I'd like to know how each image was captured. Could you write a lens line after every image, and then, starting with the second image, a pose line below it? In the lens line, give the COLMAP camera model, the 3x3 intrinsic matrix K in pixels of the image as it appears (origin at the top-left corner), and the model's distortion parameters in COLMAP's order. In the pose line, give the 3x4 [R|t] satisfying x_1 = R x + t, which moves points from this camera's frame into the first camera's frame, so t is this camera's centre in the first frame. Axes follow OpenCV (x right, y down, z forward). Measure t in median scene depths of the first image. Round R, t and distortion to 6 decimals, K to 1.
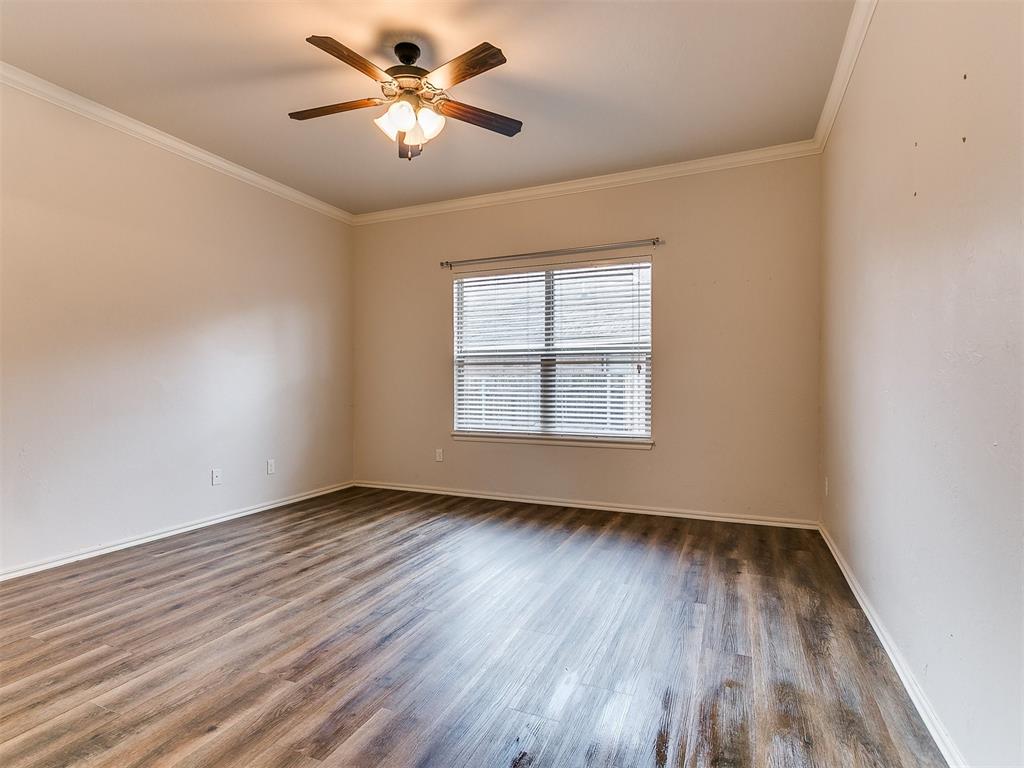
lens RADIAL K [[534.8, 0, 502.8], [0, 534.8, 386.9], [0, 0, 1]] dist [0.001966, 0.023668]
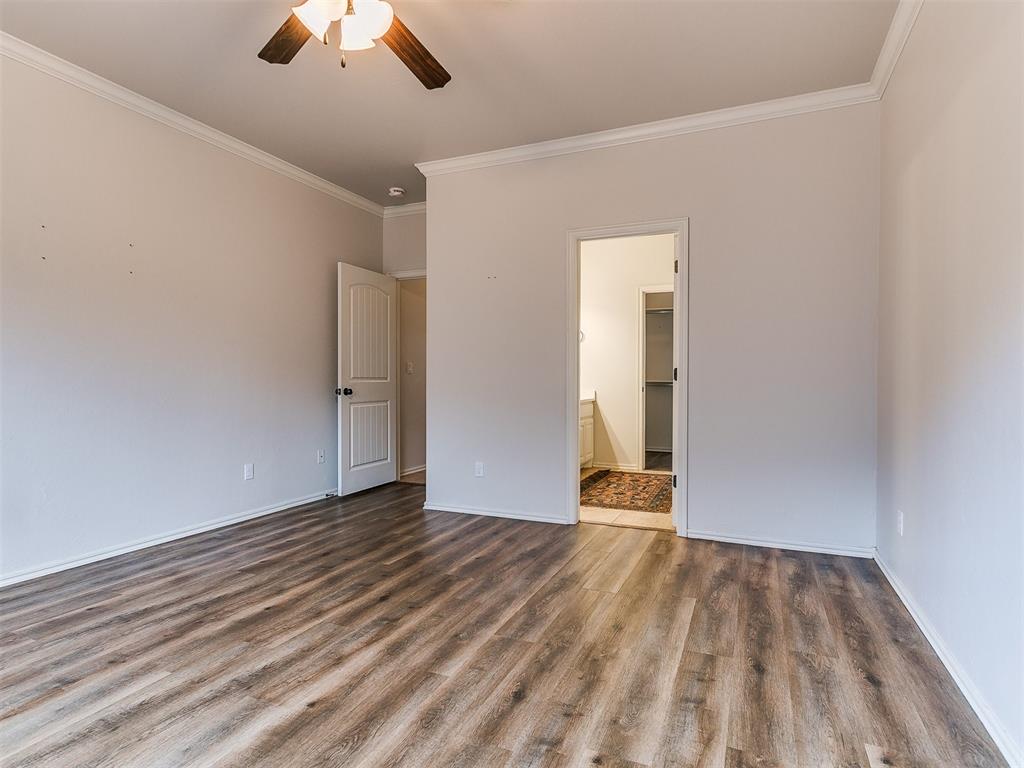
lens RADIAL K [[534.8, 0, 502.8], [0, 534.8, 386.9], [0, 0, 1]] dist [0.001966, 0.023668]
pose [[-0.999805, 0.003327, 0.019486, -0.415022], [0.003745, 0.999762, 0.021476, -0.005244], [-0.019410, 0.021545, -0.999579, 1.783991]]
